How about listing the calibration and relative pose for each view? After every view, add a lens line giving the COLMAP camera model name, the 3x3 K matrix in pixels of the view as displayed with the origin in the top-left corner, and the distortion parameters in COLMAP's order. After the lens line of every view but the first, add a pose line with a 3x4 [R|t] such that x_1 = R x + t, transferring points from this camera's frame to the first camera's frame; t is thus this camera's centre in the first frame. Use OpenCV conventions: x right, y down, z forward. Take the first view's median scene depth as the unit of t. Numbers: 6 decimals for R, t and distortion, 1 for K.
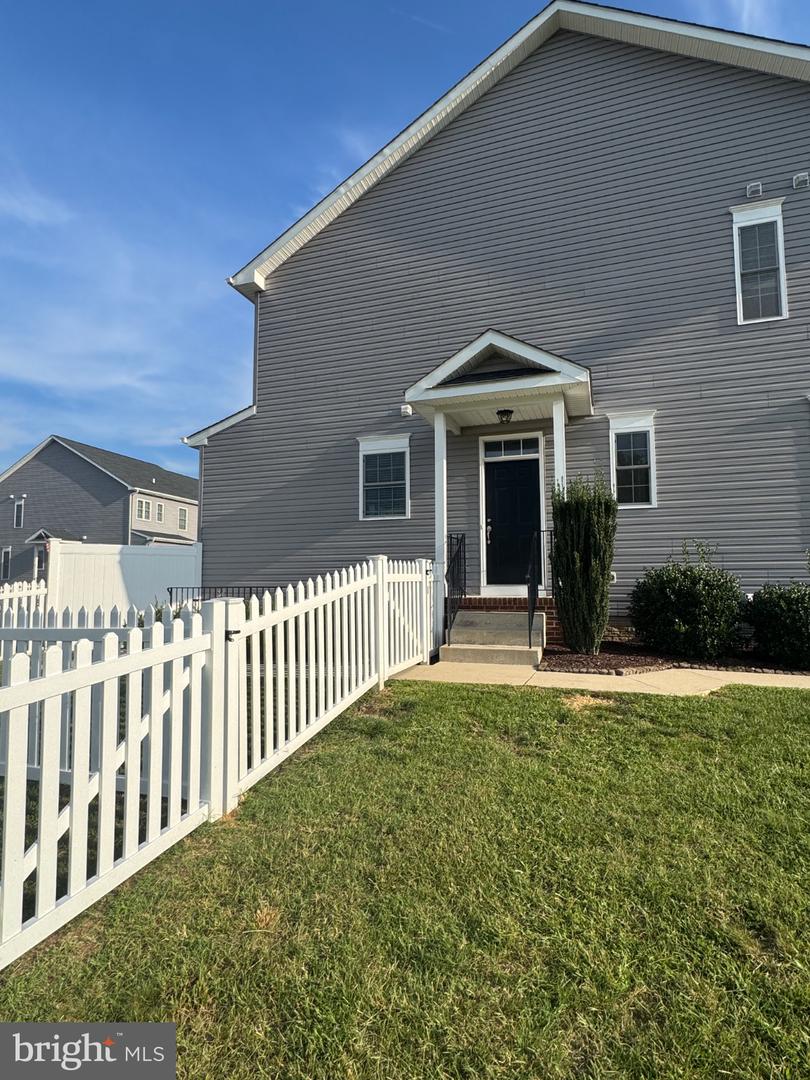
lens RADIAL K [[563.6, 0, 407.3], [0, 563.6, 537.4], [0, 0, 1]] dist [-0.001825, -0.000032]
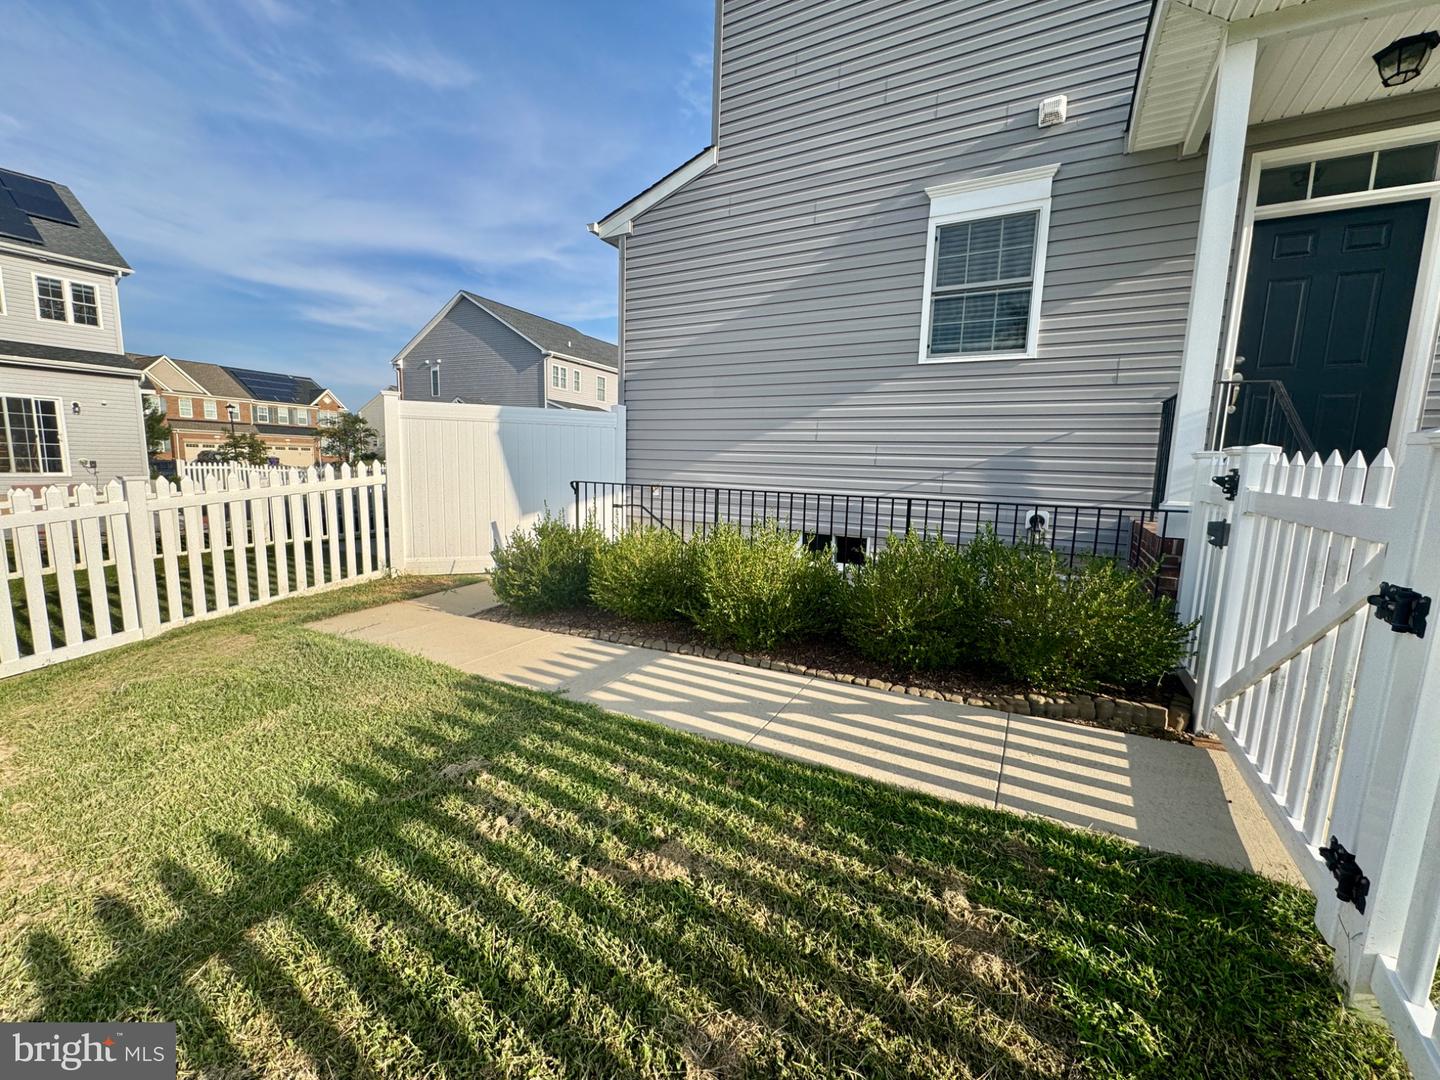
lens RADIAL K [[580.7, 0, 723.2], [0, 580.7, 542.1], [0, 0, 1]] dist [-0.004790, 0.000059]
pose [[0.983470, 0.057357, -0.171744, -0.154736], [-0.019788, 0.976867, 0.212929, 0.018870], [0.179984, -0.206011, 0.961855, 0.412699]]
